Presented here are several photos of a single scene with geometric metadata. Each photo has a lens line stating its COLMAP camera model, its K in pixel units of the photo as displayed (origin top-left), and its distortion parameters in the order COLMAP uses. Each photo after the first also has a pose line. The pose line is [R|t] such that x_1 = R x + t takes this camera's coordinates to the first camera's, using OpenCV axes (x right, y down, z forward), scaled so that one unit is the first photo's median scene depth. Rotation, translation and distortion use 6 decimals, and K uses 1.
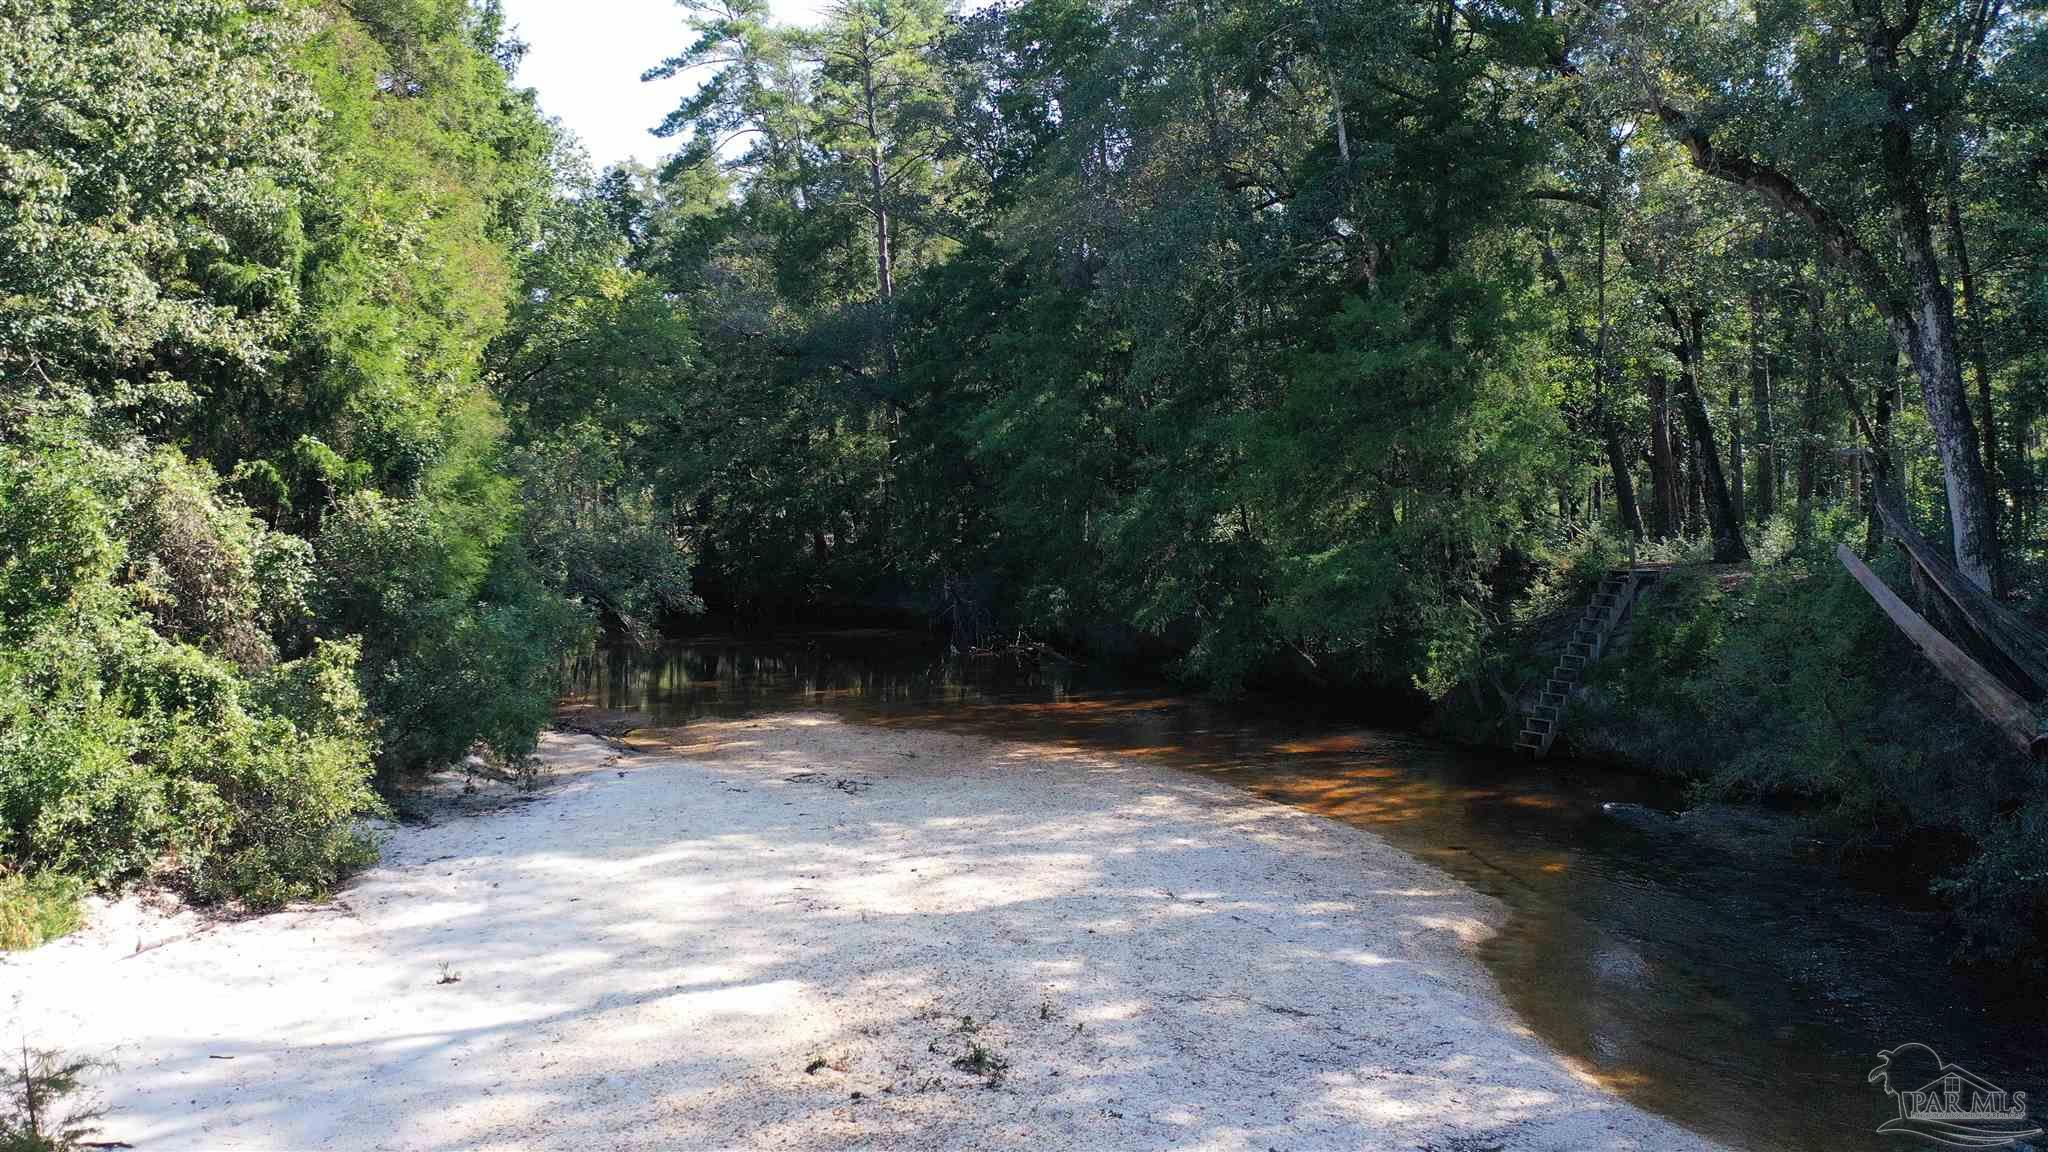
lens RADIAL K [[1631.2, 0, 1028.5], [0, 1631.2, 573.5], [0, 0, 1]] dist [0.014082, 0.007749]
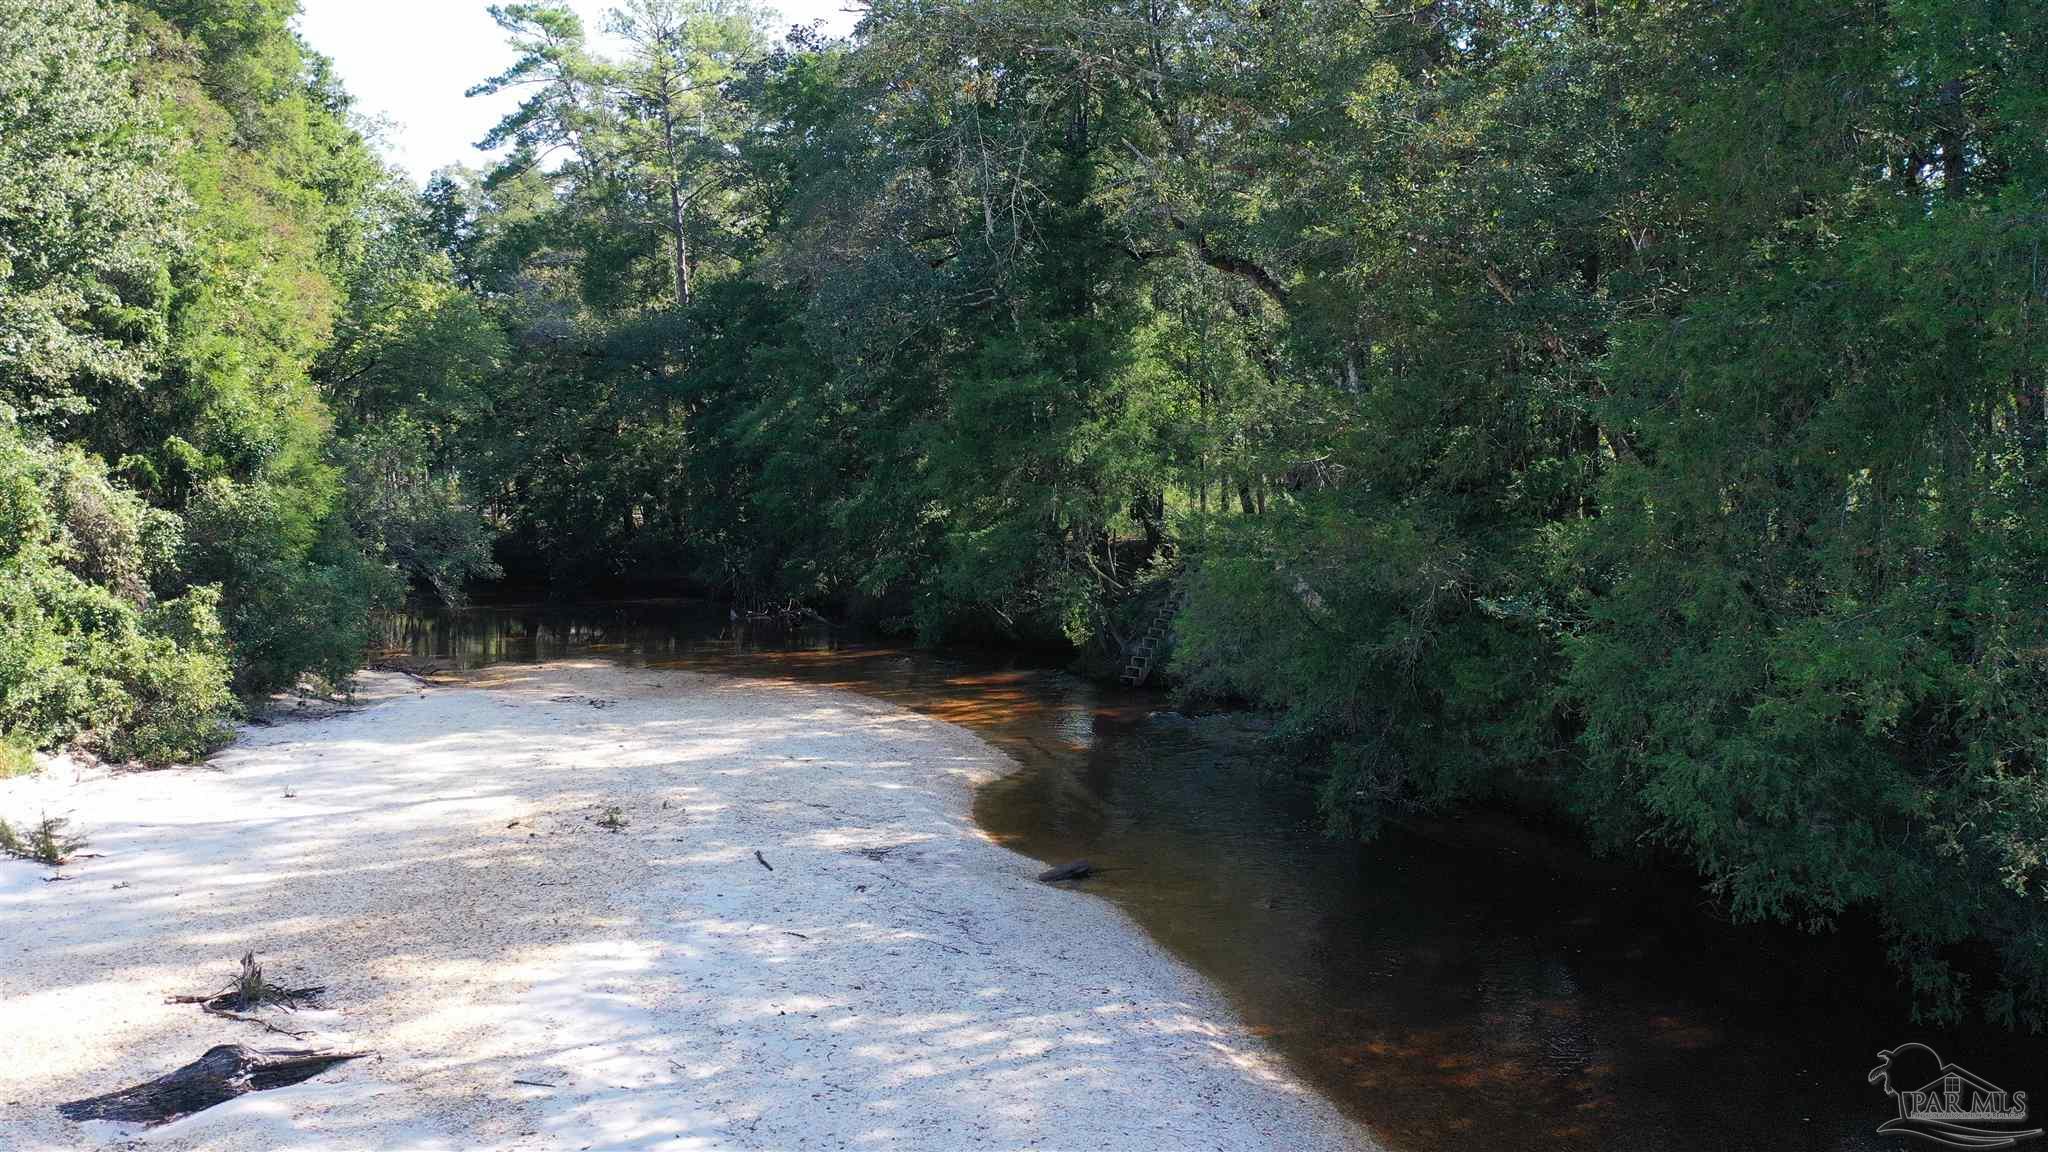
lens RADIAL K [[1635.0, 0, 1030.7], [0, 1635.0, 576.1], [0, 0, 1]] dist [0.009998, 0.005176]
pose [[0.996064, 0.003926, 0.088548, 0.132759], [-0.005016, 0.999914, 0.012091, 0.009592], [-0.088493, -0.012488, 0.995998, -0.385636]]
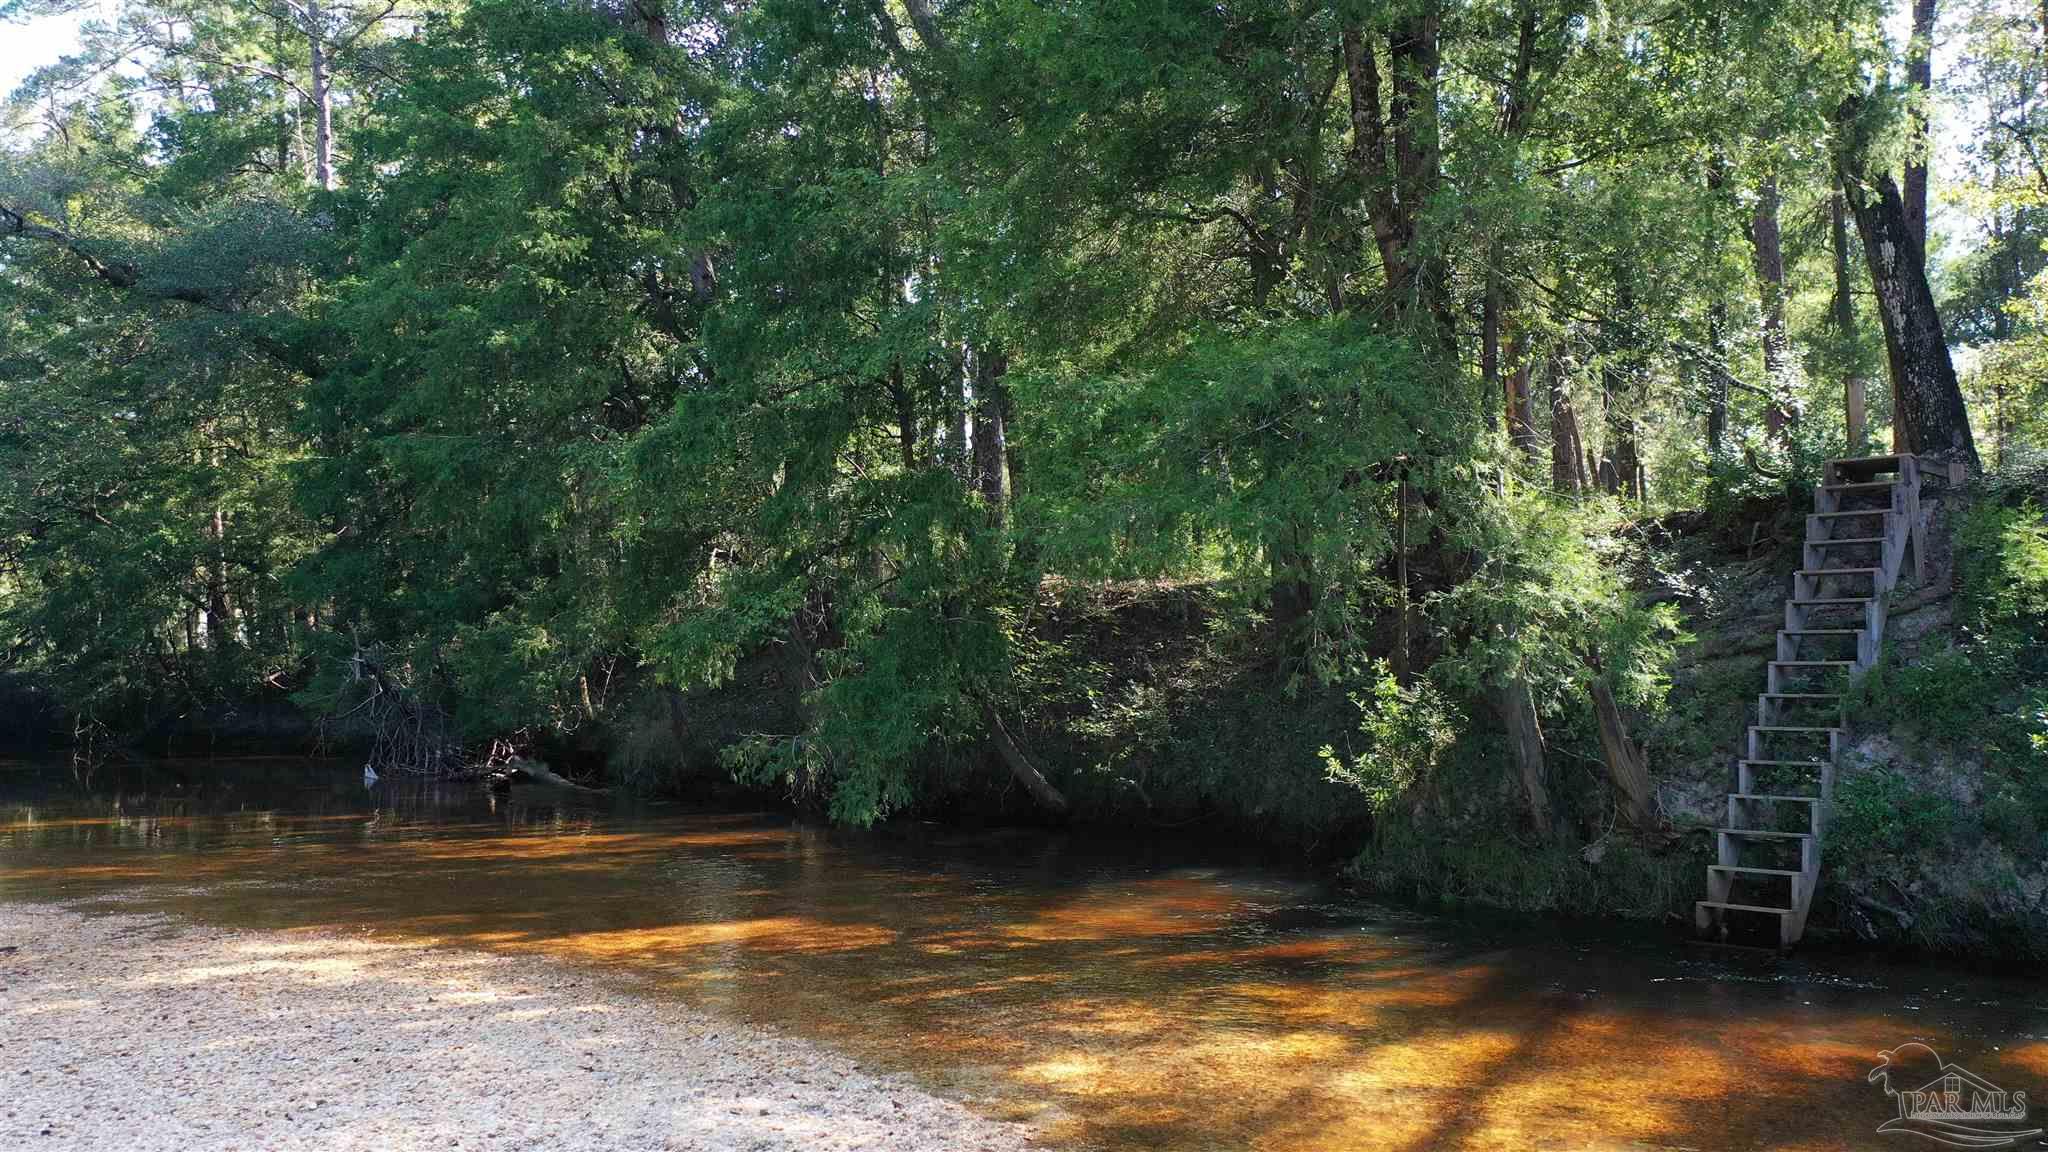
lens RADIAL K [[1630.4, 0, 1018.7], [0, 1630.4, 578.7], [0, 0, 1]] dist [0.014145, 0.007225]
pose [[0.973170, 0.032603, 0.227768, 0.089204], [-0.005952, 0.993146, -0.116731, 0.094532], [-0.230012, 0.112243, 0.966693, 0.844828]]
